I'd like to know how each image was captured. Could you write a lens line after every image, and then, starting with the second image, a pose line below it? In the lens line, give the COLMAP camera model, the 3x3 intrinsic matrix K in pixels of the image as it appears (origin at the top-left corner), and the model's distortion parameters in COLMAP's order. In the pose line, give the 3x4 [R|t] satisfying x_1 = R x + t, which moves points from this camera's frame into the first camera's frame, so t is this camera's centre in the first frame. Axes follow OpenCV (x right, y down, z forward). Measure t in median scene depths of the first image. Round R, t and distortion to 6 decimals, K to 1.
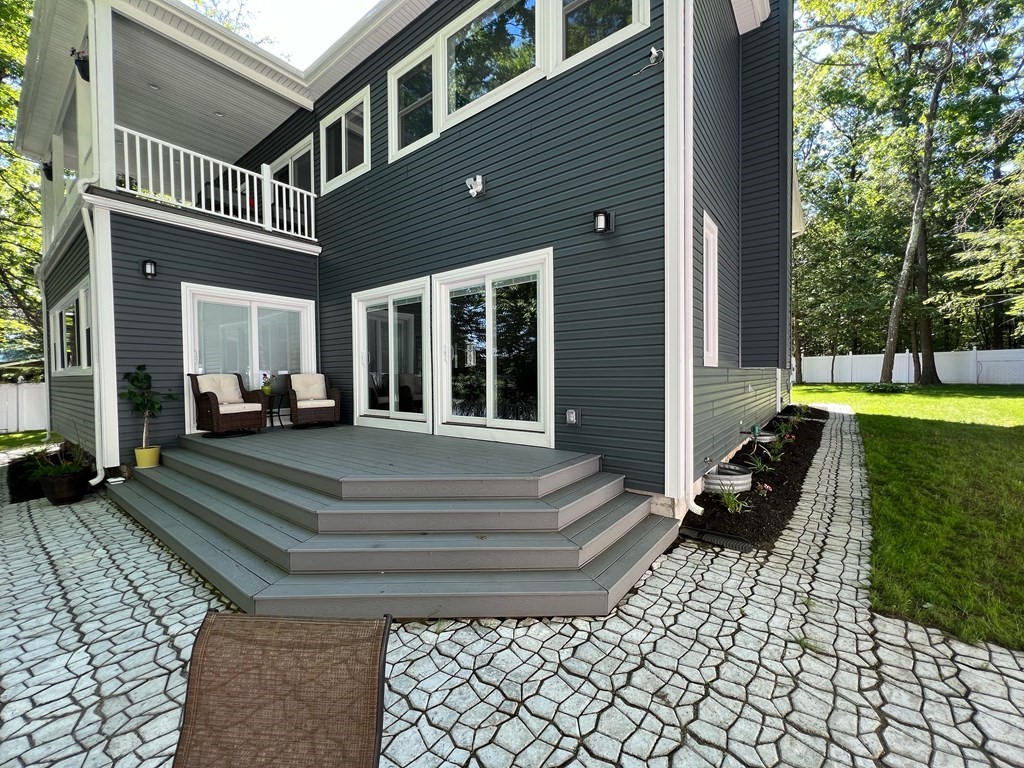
lens RADIAL K [[412.7, 0, 512.0], [0, 412.7, 384.0], [0, 0, 1]] dist [-0.001566, -0.000046]
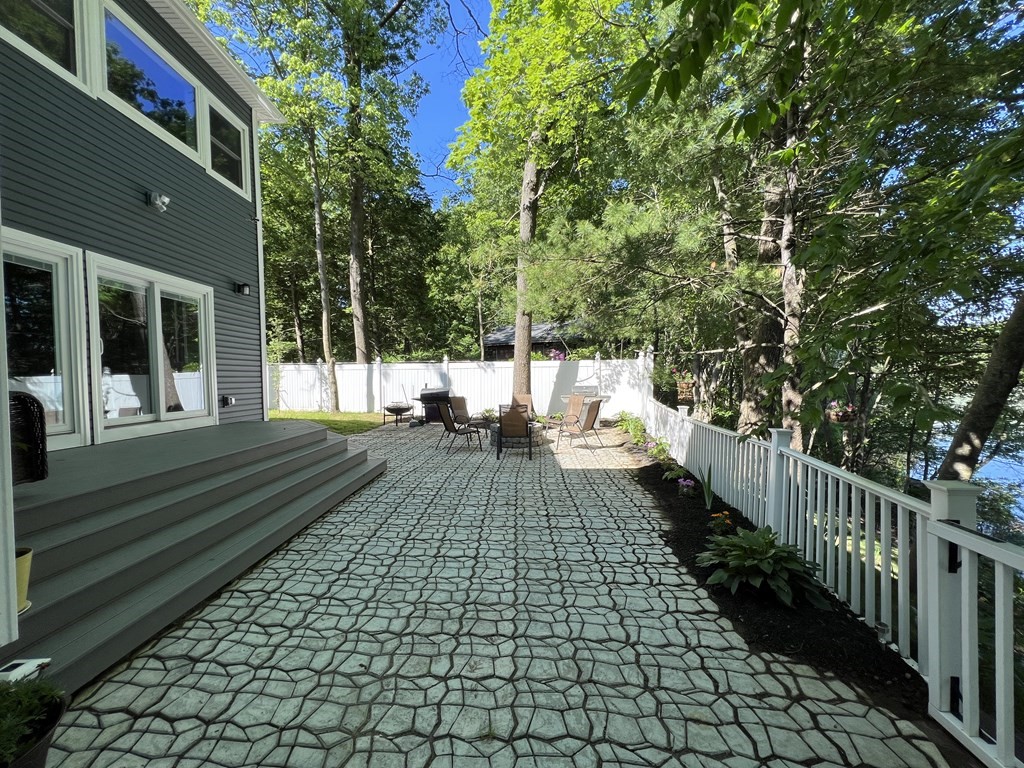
lens RADIAL K [[412.7, 0, 512.0], [0, 412.7, 384.0], [0, 0, 1]] dist [-0.001566, -0.000046]
pose [[-0.602384, 0.008568, 0.798161, -1.550861], [0.039146, 0.999056, 0.018819, 0.022848], [-0.797246, 0.042581, -0.602151, 0.945578]]
